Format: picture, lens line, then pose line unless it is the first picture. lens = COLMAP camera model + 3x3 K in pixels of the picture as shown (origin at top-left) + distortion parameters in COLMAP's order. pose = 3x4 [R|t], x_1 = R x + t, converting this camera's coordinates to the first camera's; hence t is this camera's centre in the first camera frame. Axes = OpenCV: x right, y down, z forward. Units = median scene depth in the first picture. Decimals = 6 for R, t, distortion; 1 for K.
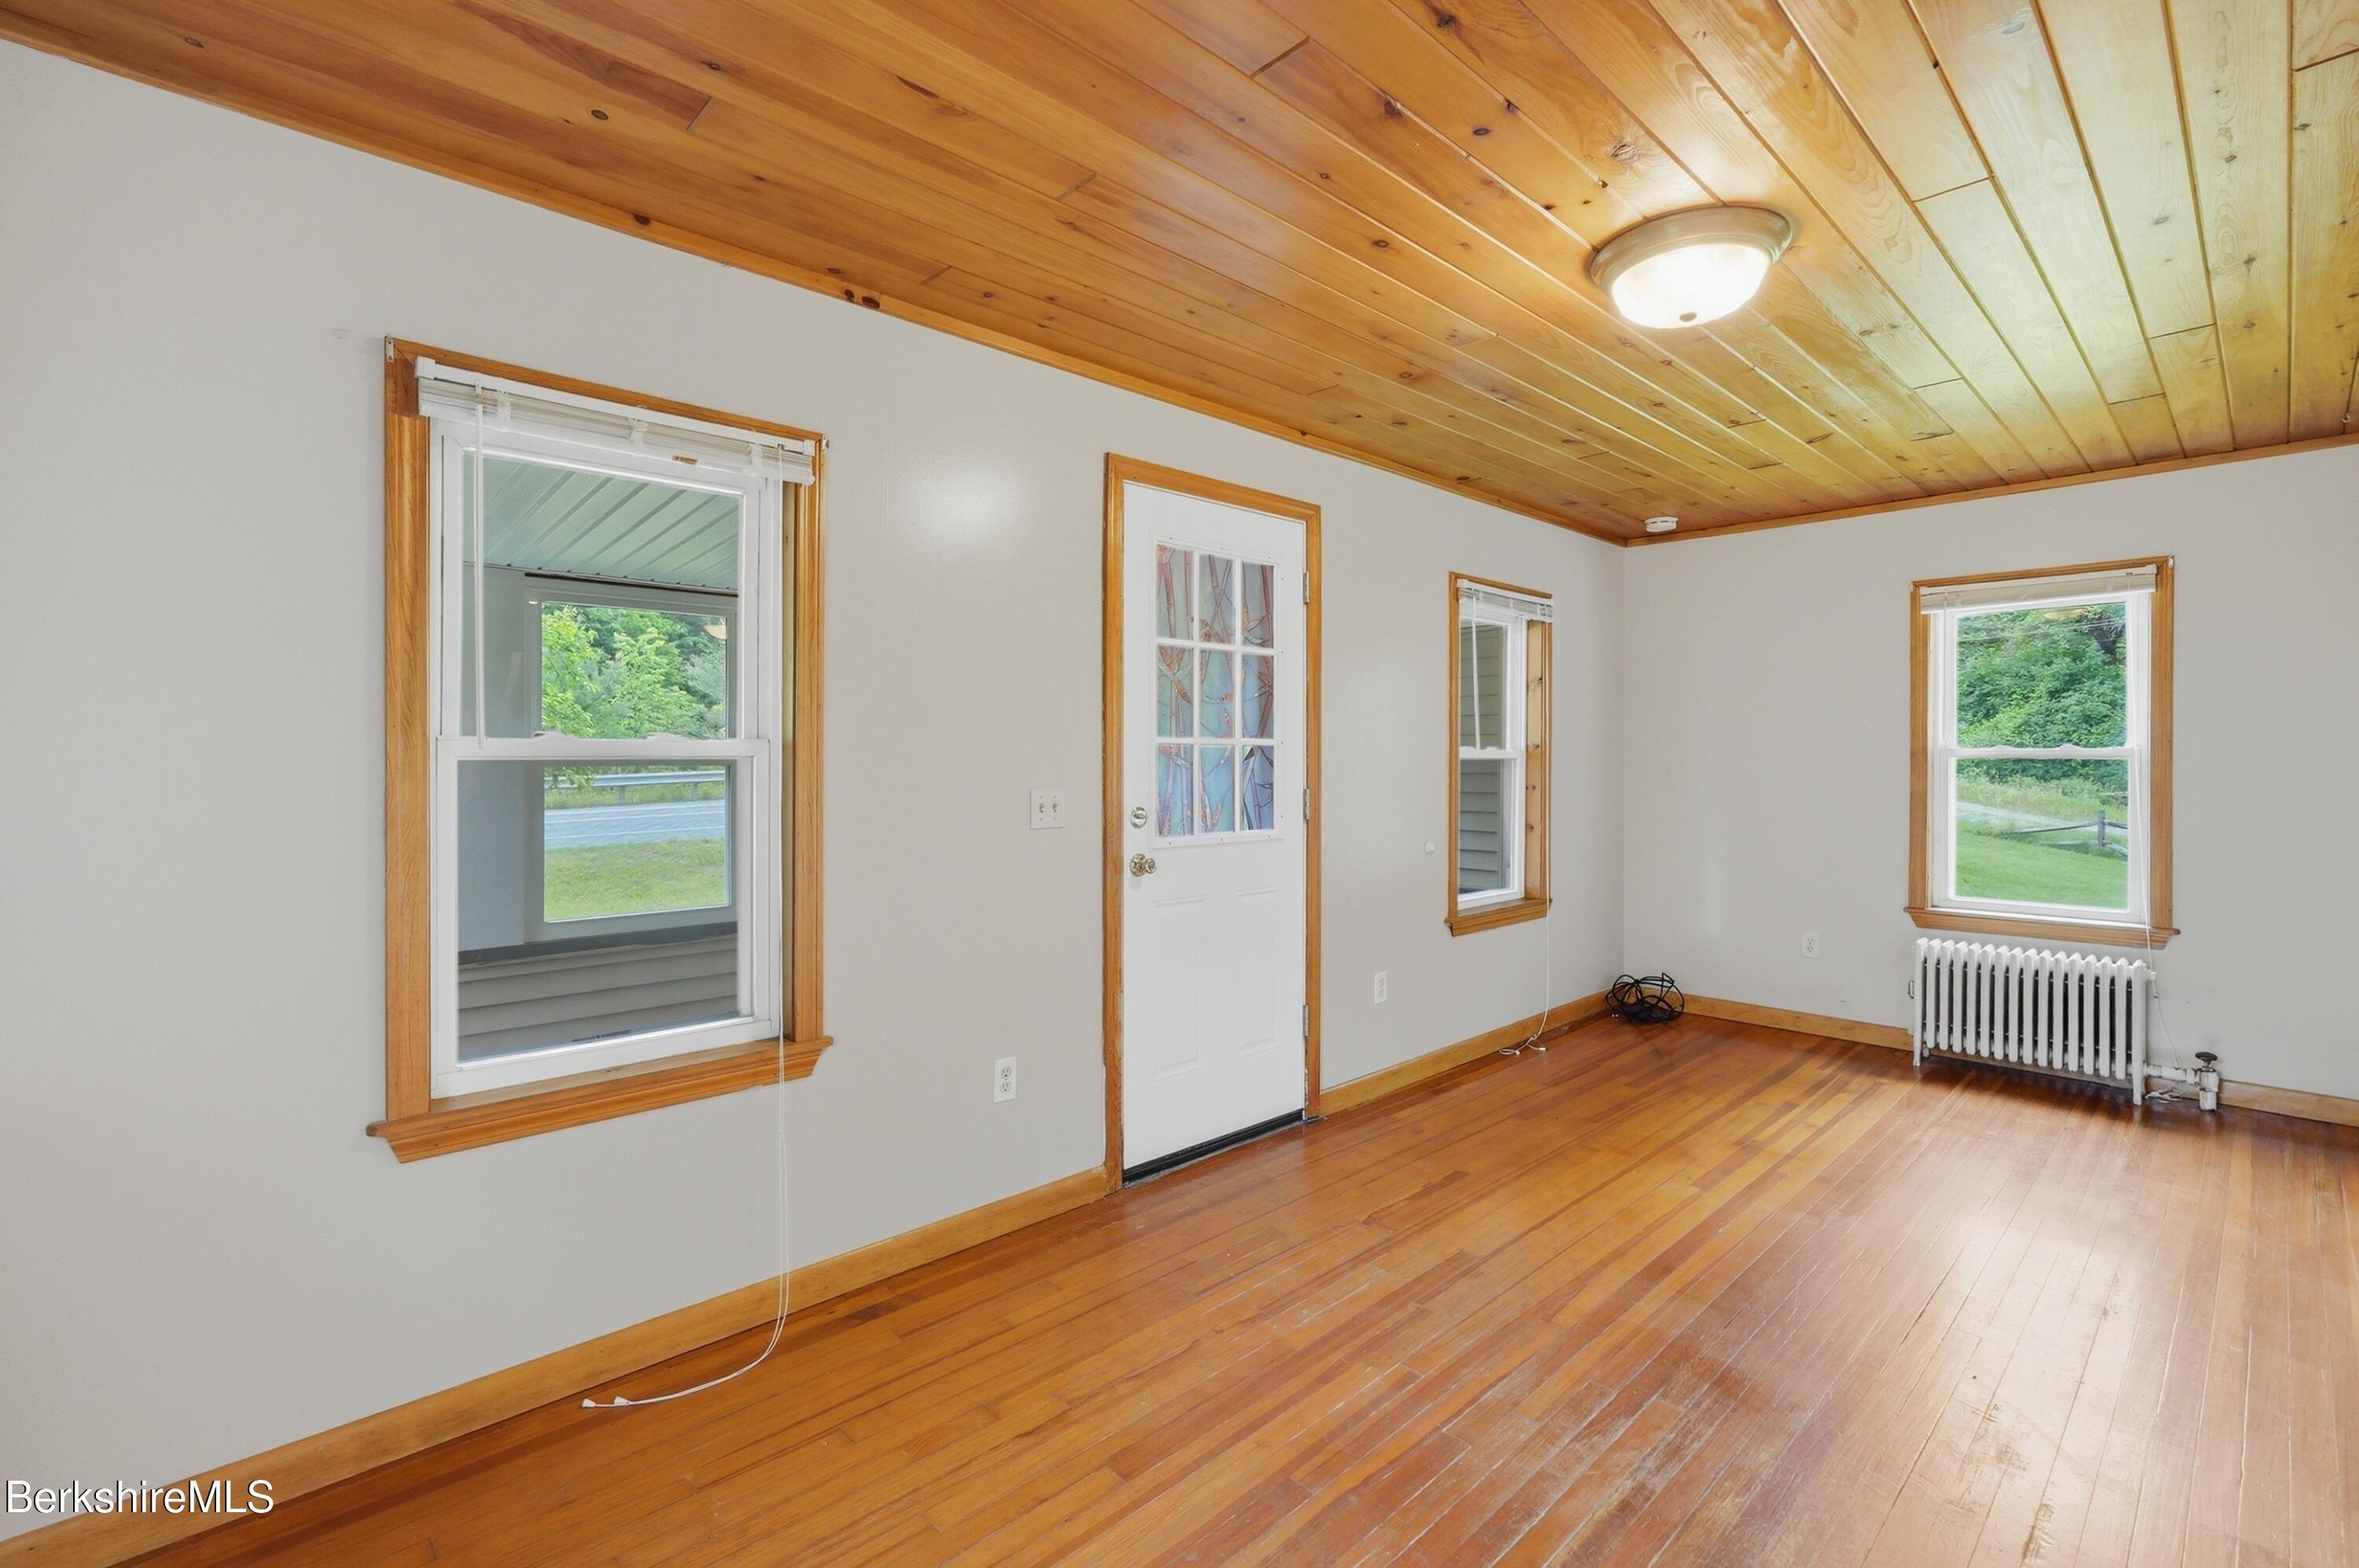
lens RADIAL K [[1057.7, 0, 1183.9], [0, 1057.7, 760.4], [0, 0, 1]] dist [-0.002508, -0.000189]
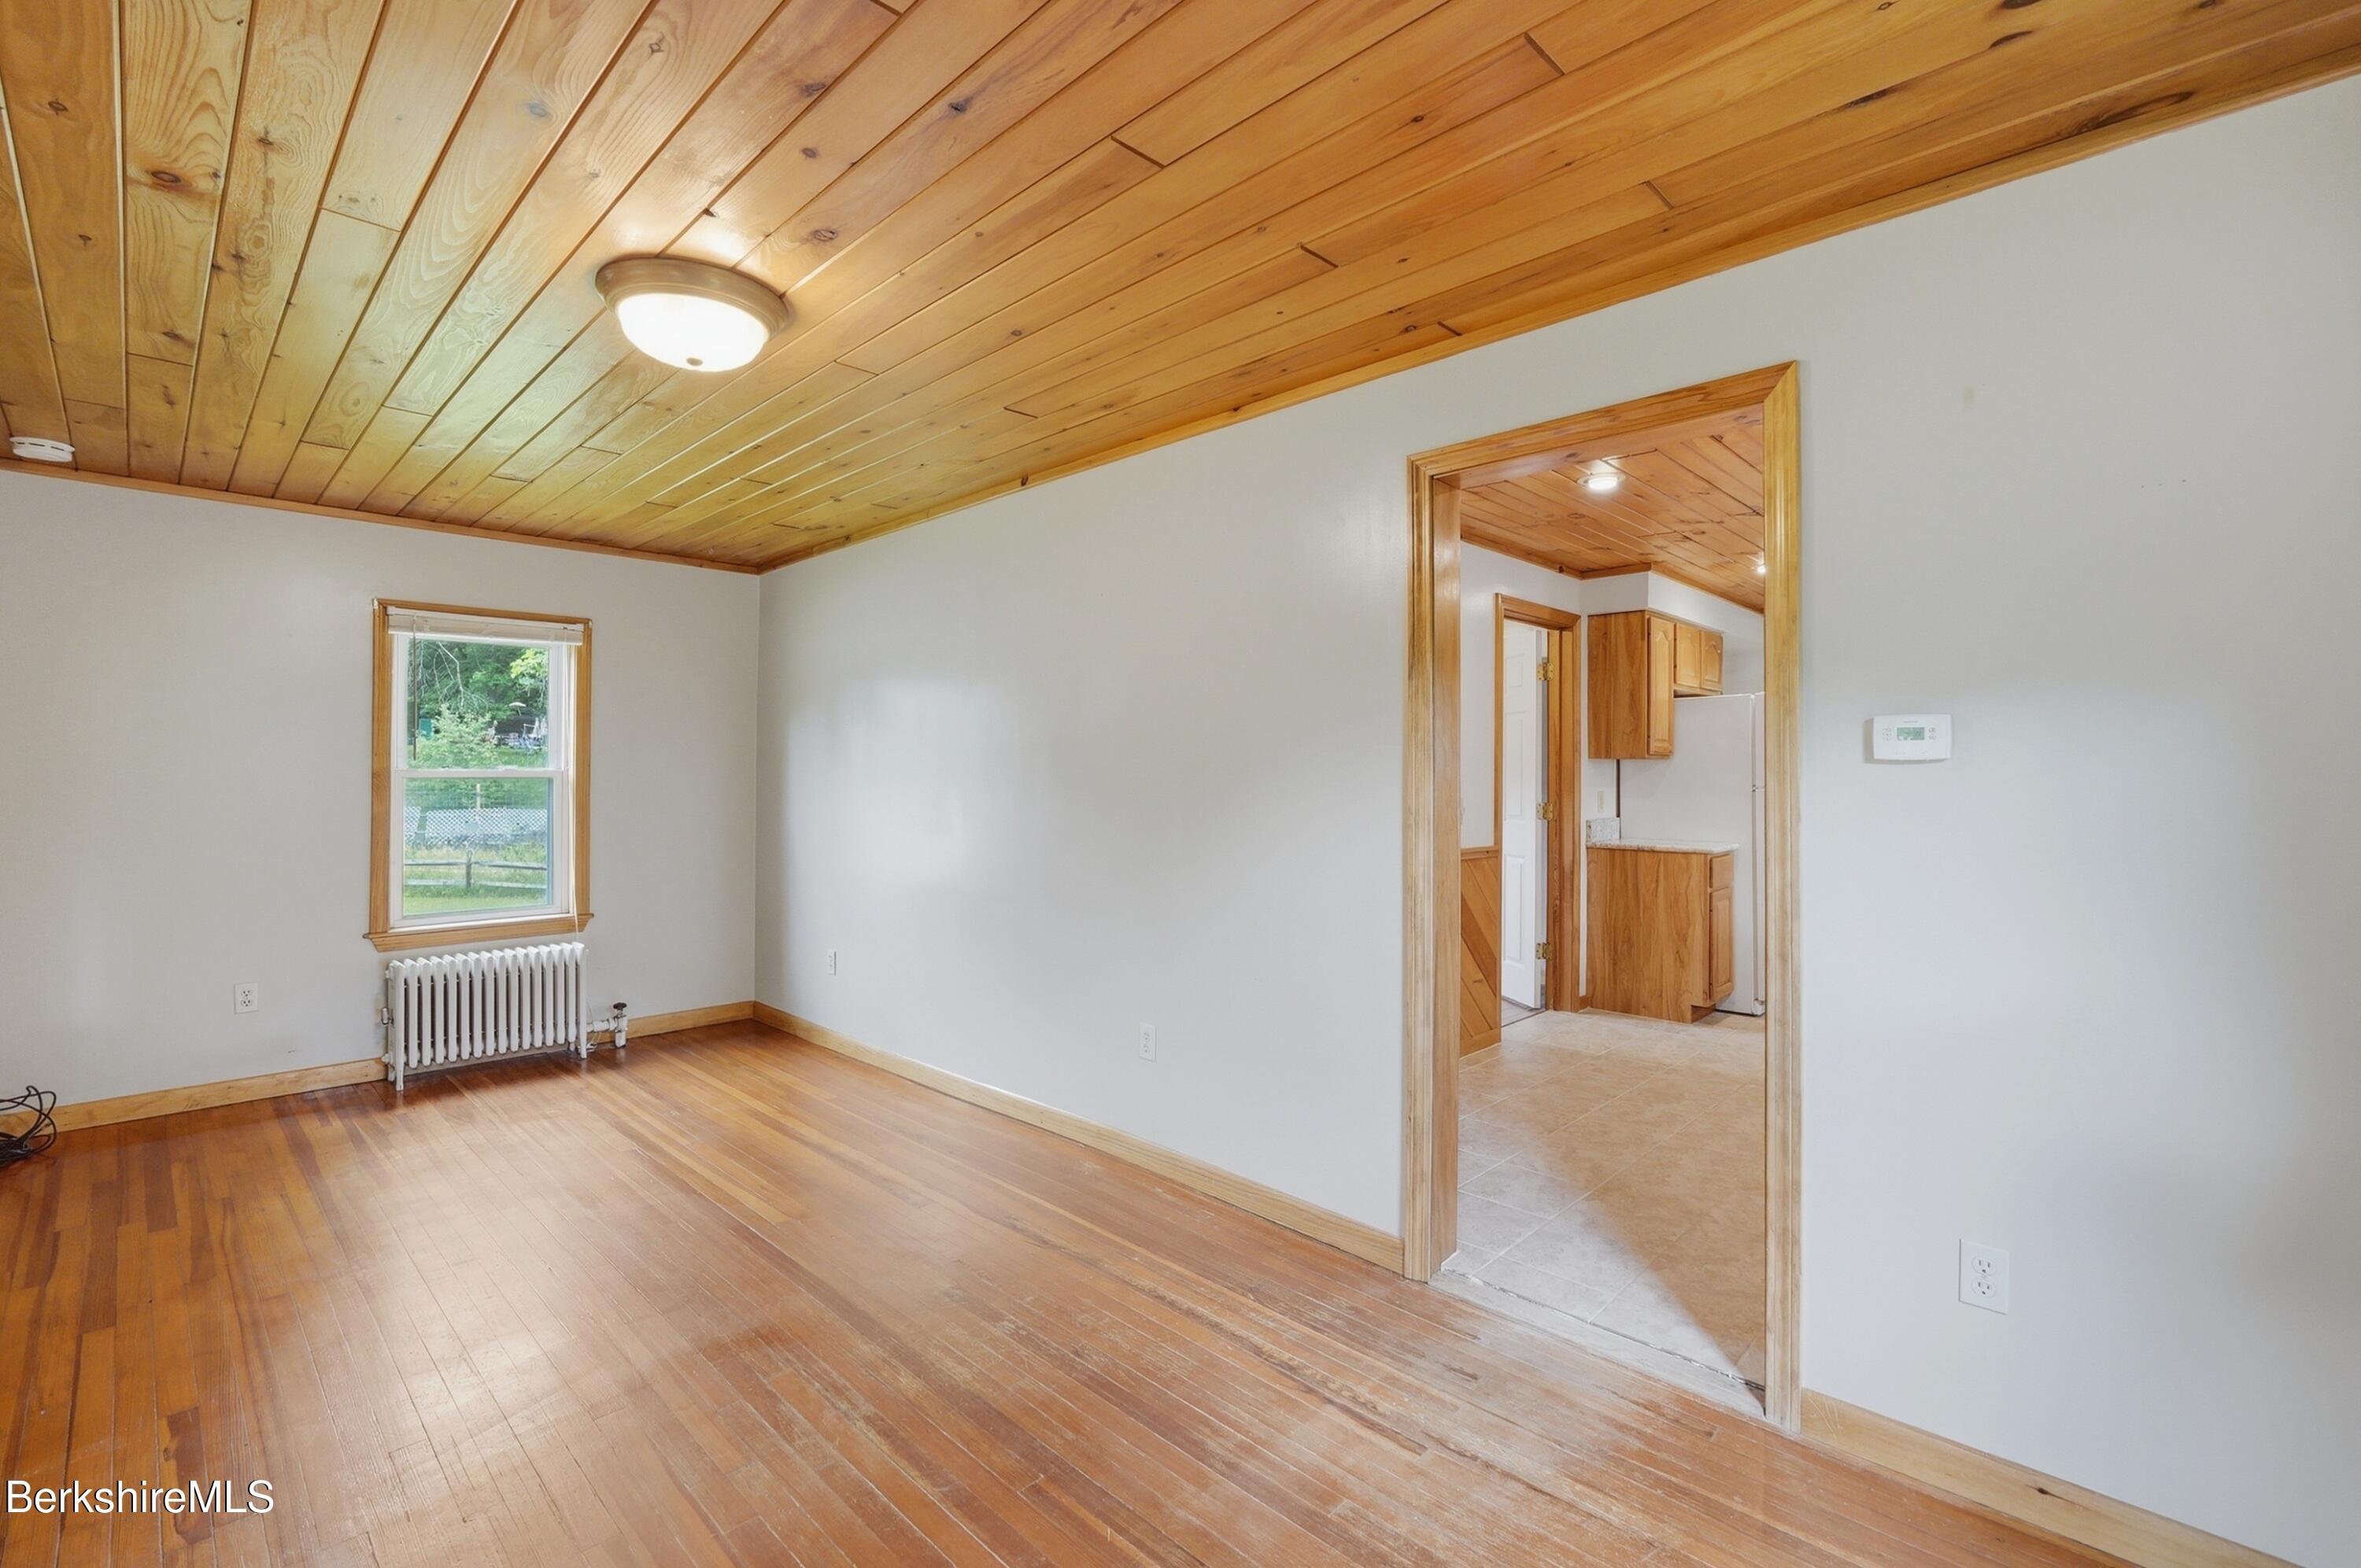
lens RADIAL K [[1042.9, 0, 1186.4], [0, 1042.9, 780.4], [0, 0, 1]] dist [-0.002764, -0.000021]
pose [[-0.031001, -0.009297, 0.999476, -0.384017], [0.003079, 0.999951, 0.009397, -0.010349], [-0.999515, 0.003369, -0.030970, 0.370819]]
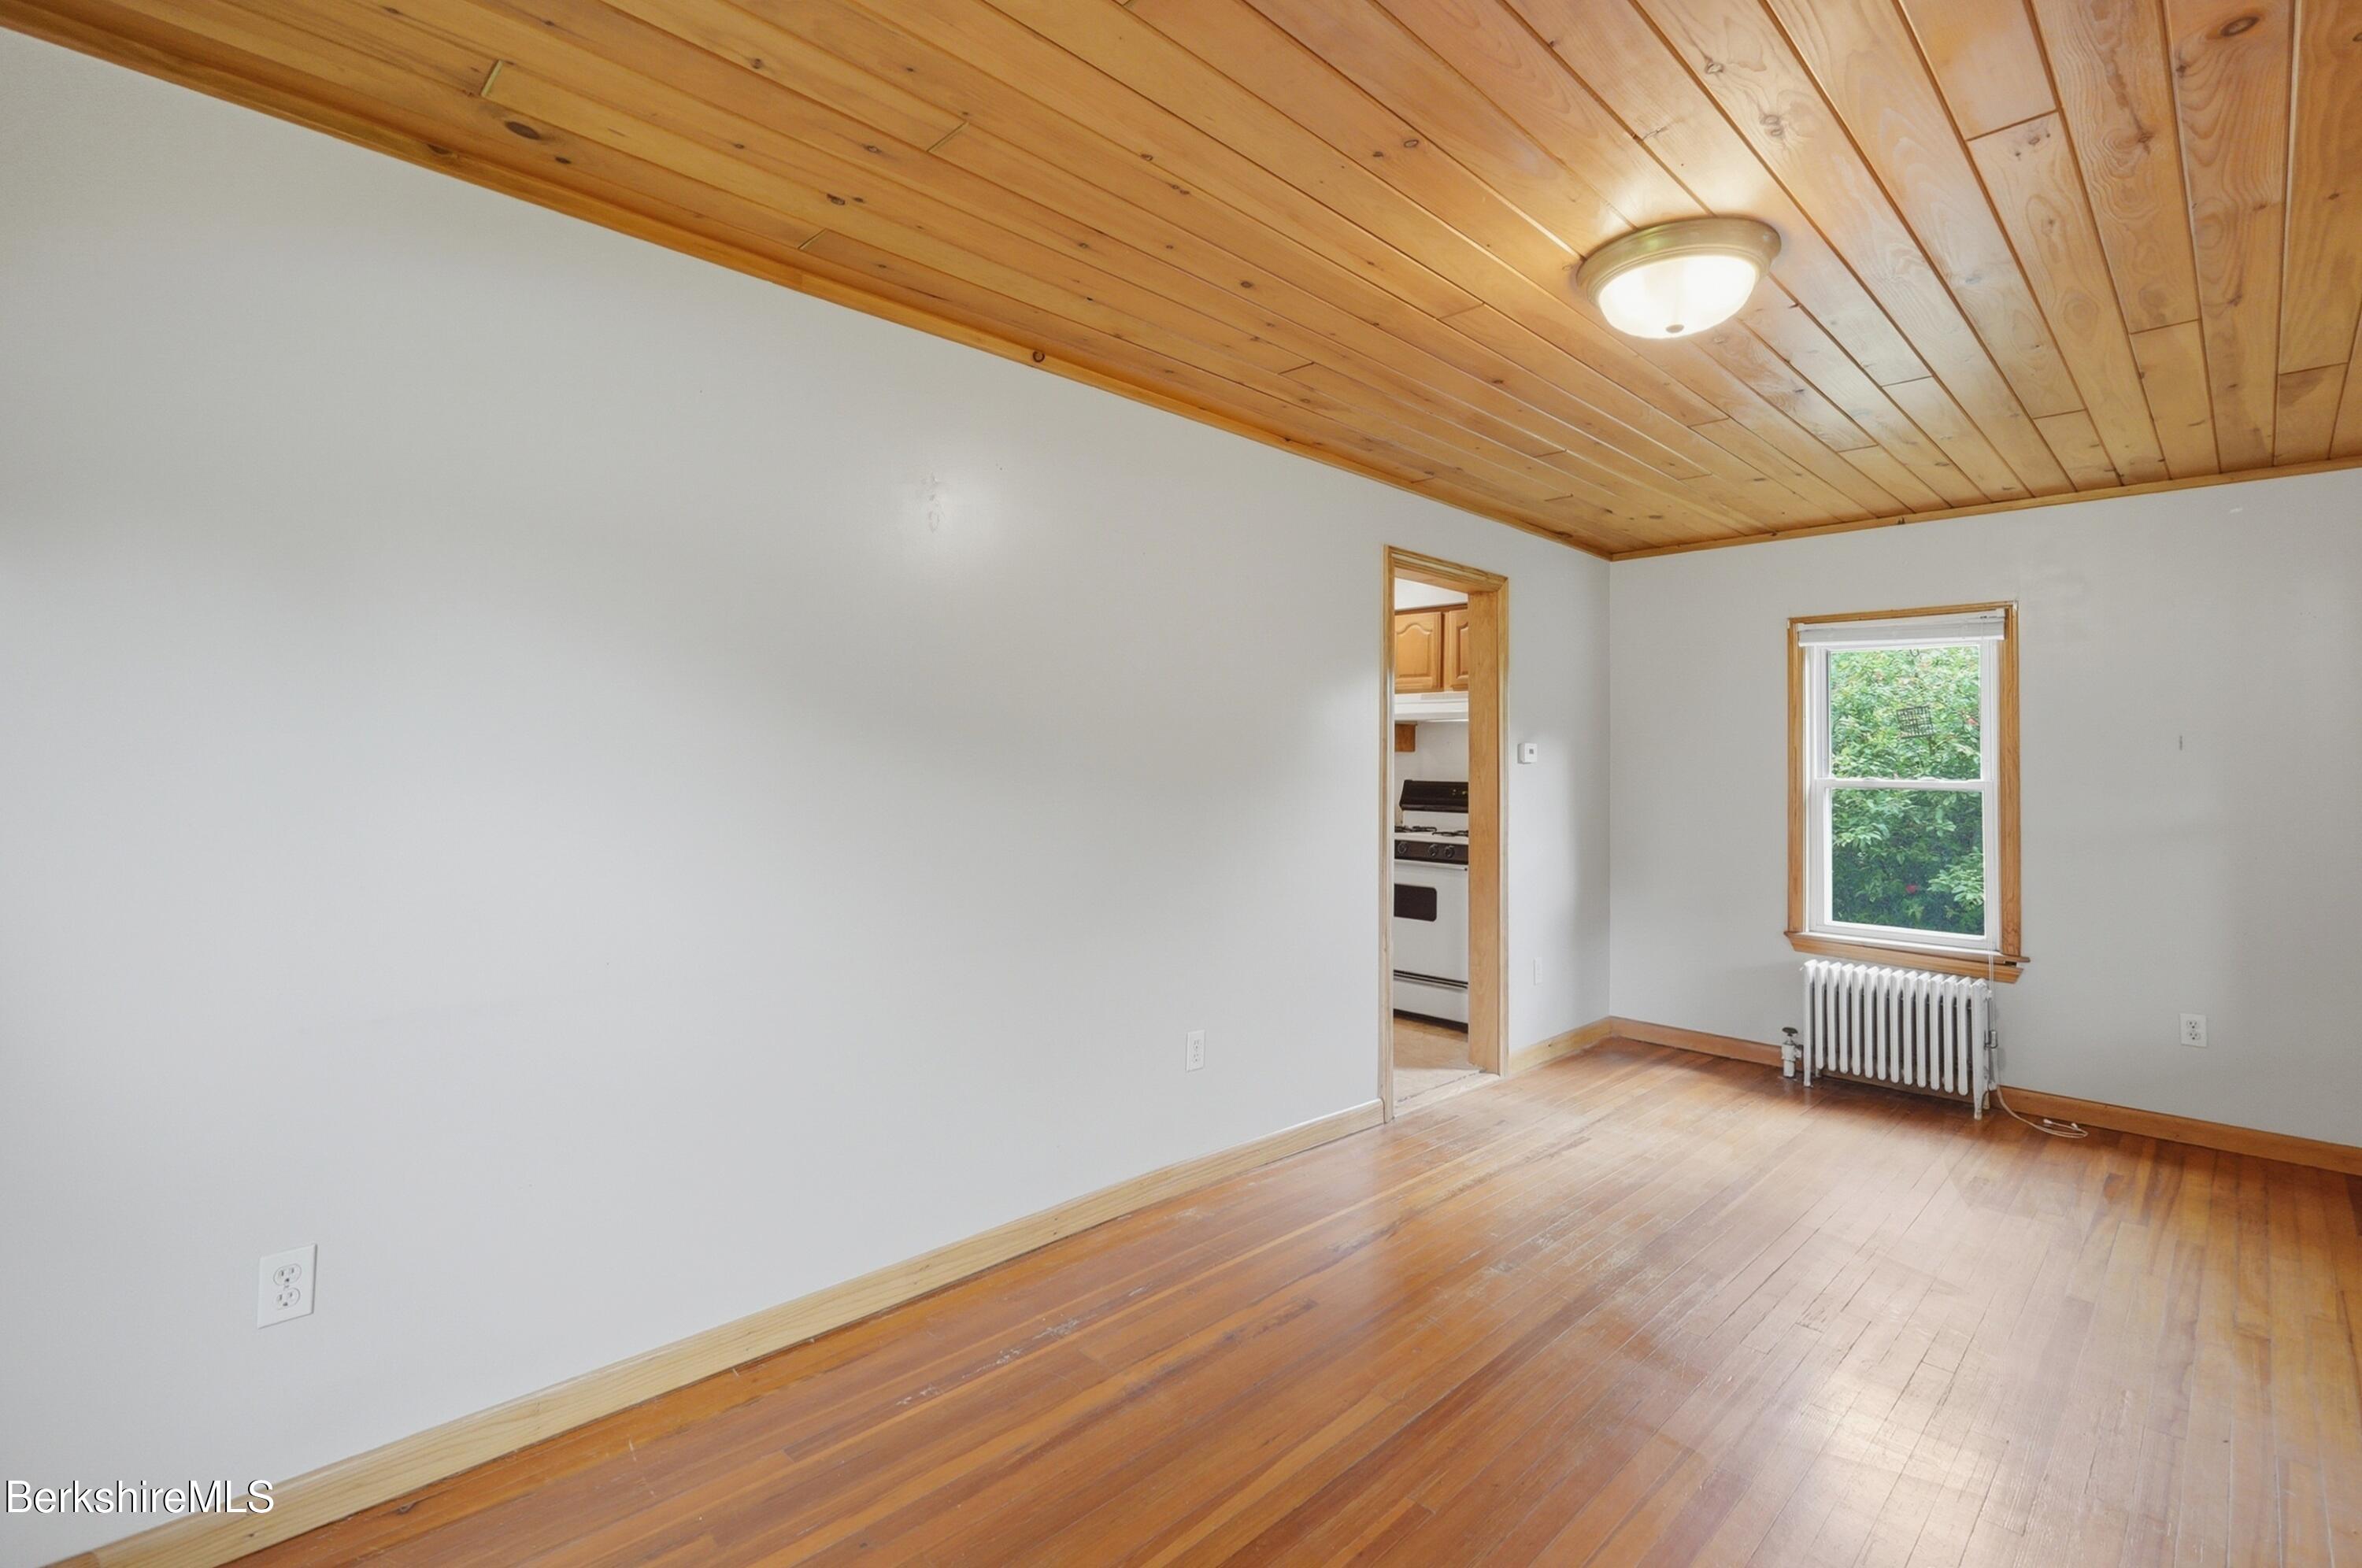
lens RADIAL K [[1068.9, 0, 1180.4], [0, 1068.9, 733.4], [0, 0, 1]] dist [-0.003323, -0.000009]
pose [[-0.999787, -0.016036, -0.012976, 0.643622], [-0.015692, 0.999533, -0.026203, -0.009054], [0.013390, -0.025994, -0.999572, 1.338038]]
